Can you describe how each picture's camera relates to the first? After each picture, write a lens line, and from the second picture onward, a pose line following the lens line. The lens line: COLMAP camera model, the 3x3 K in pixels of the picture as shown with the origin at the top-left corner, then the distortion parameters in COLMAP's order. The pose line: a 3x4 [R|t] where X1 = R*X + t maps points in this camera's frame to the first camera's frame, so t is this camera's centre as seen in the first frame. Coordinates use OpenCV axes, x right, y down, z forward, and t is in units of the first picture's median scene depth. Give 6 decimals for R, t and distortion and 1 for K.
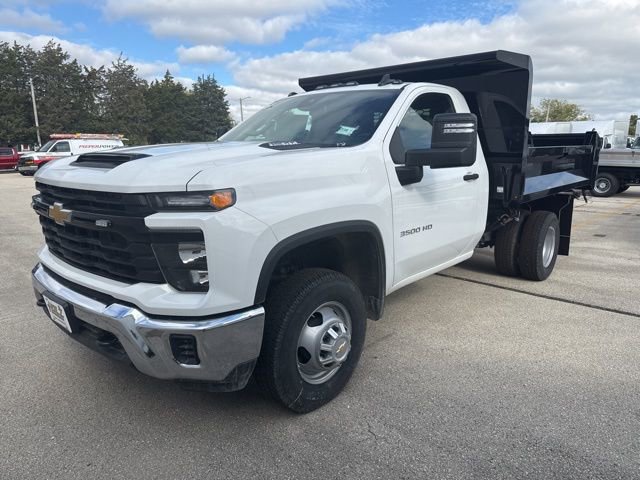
lens RADIAL K [[464.0, 0, 320.2], [0, 464.0, 239.5], [0, 0, 1]] dist [0.076894, -0.092831]
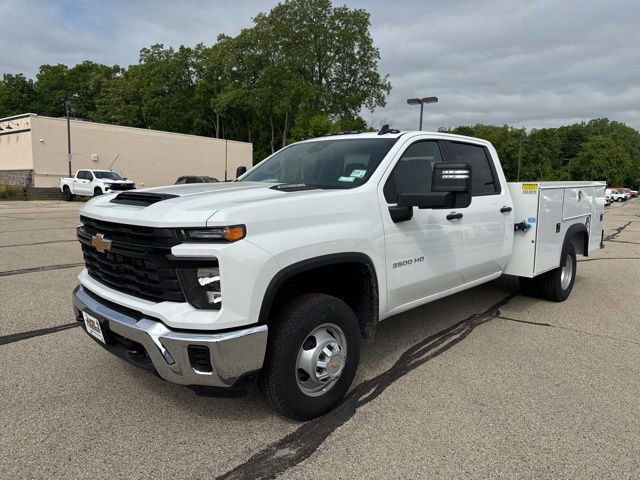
lens RADIAL K [[464.0, 0, 324.1], [0, 464.0, 242.0], [0, 0, 1]] dist [0.076894, -0.092831]
pose [[0.999149, 0.017530, -0.037332, 0.059299], [-0.019803, 0.997917, -0.061399, 0.005056], [0.036178, 0.062086, 0.997415, -0.173834]]
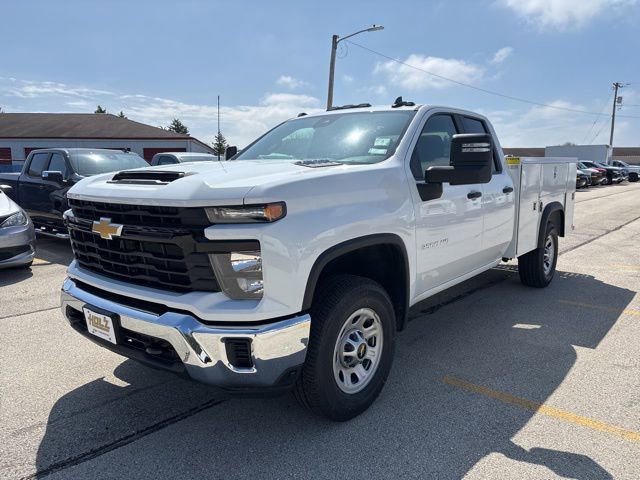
lens RADIAL K [[499.9, 0, 319.3], [0, 499.9, 234.0], [0, 0, 1]] dist [0.028320, 0.023585]
pose [[0.998541, -0.007490, 0.053468, -0.146875], [0.010912, 0.997891, -0.063987, 0.034611], [-0.052875, 0.064477, 0.996517, -0.131834]]
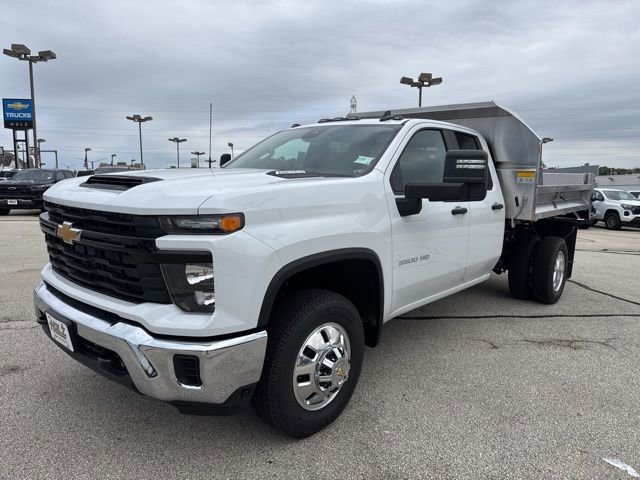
lens RADIAL K [[464.0, 0, 323.1], [0, 464.0, 238.5], [0, 0, 1]] dist [0.076894, -0.092831]
pose [[0.999258, 0.031769, 0.021781, -0.024081], [-0.030310, 0.997471, -0.064294, 0.006605], [-0.023768, 0.063586, 0.997693, -0.031263]]
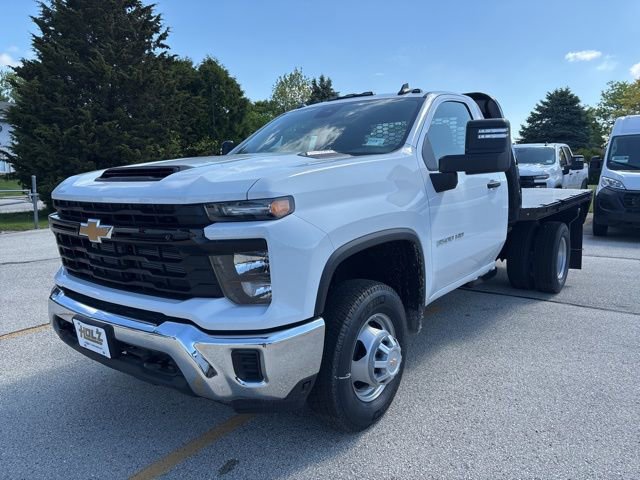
lens RADIAL K [[499.9, 0, 320.5], [0, 499.9, 240.1], [0, 0, 1]] dist [0.028320, 0.023585]
pose [[0.997248, -0.035892, 0.064866, -0.173274], [0.039120, 0.998022, -0.049203, 0.031622], [-0.062971, 0.051605, 0.996680, -0.031883]]
